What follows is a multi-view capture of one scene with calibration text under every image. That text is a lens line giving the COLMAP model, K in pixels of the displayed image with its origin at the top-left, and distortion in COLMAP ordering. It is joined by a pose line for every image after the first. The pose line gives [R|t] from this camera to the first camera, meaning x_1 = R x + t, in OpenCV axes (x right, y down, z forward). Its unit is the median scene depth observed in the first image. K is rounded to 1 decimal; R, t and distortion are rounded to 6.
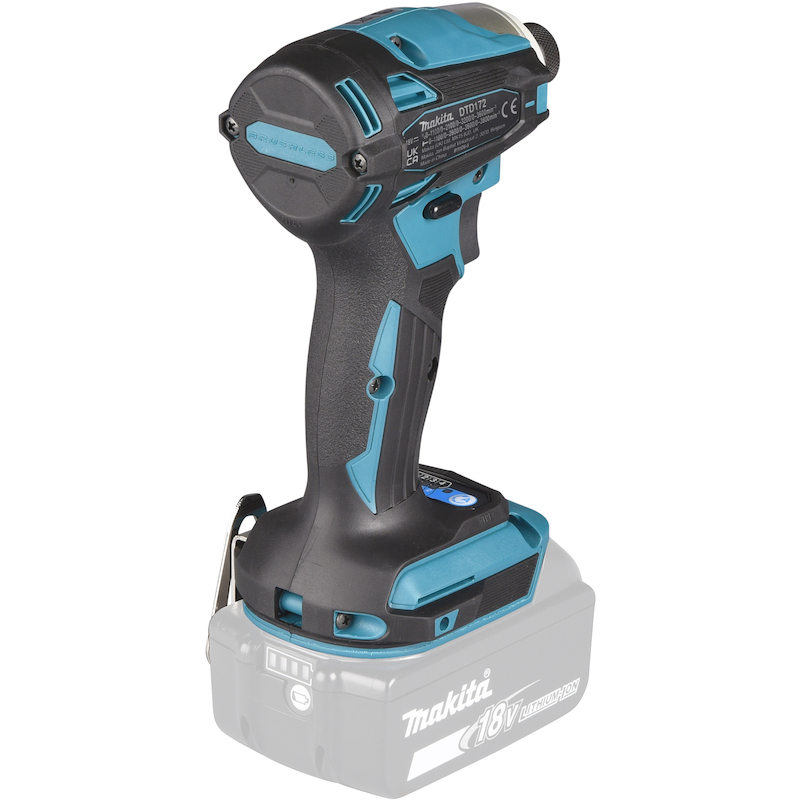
lens RADIAL K [[4680.4, 0, 400.0], [0, 4680.4, 400.0], [0, 0, 1]] dist [0.333011, 15.425824]
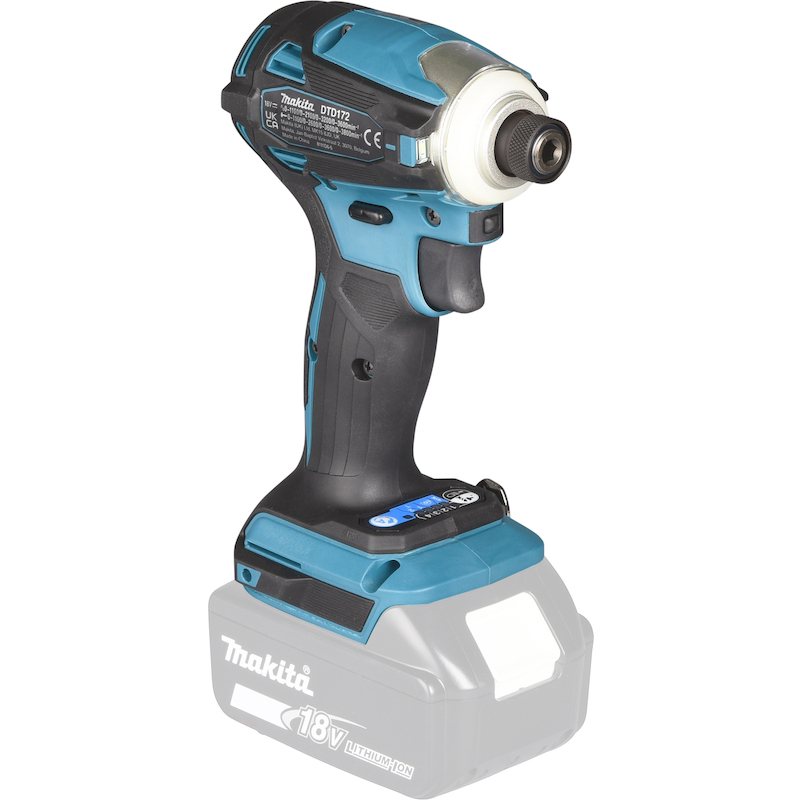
lens RADIAL K [[4680.4, 0, 400.0], [0, 4680.4, 400.0], [0, 0, 1]] dist [0.333011, 15.425824]
pose [[-0.075684, 0.339973, -0.937385, 0.974234], [-0.373136, 0.862123, 0.342804, -0.357111], [0.924685, 0.375717, 0.061607, 0.957656]]
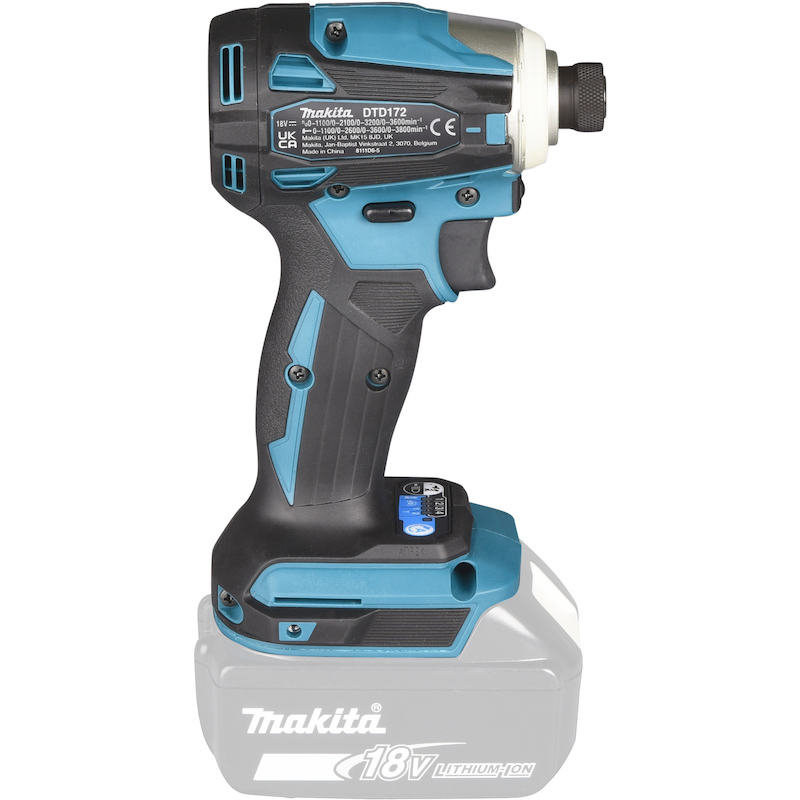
lens RADIAL K [[4680.4, 0, 400.0], [0, 4680.4, 400.0], [0, 0, 1]] dist [0.333011, 15.425824]
pose [[0.655937, 0.266939, -0.706038, 0.696555], [-0.277415, 0.955170, 0.103401, -0.104299], [0.701988, 0.128041, 0.700584, 0.334331]]
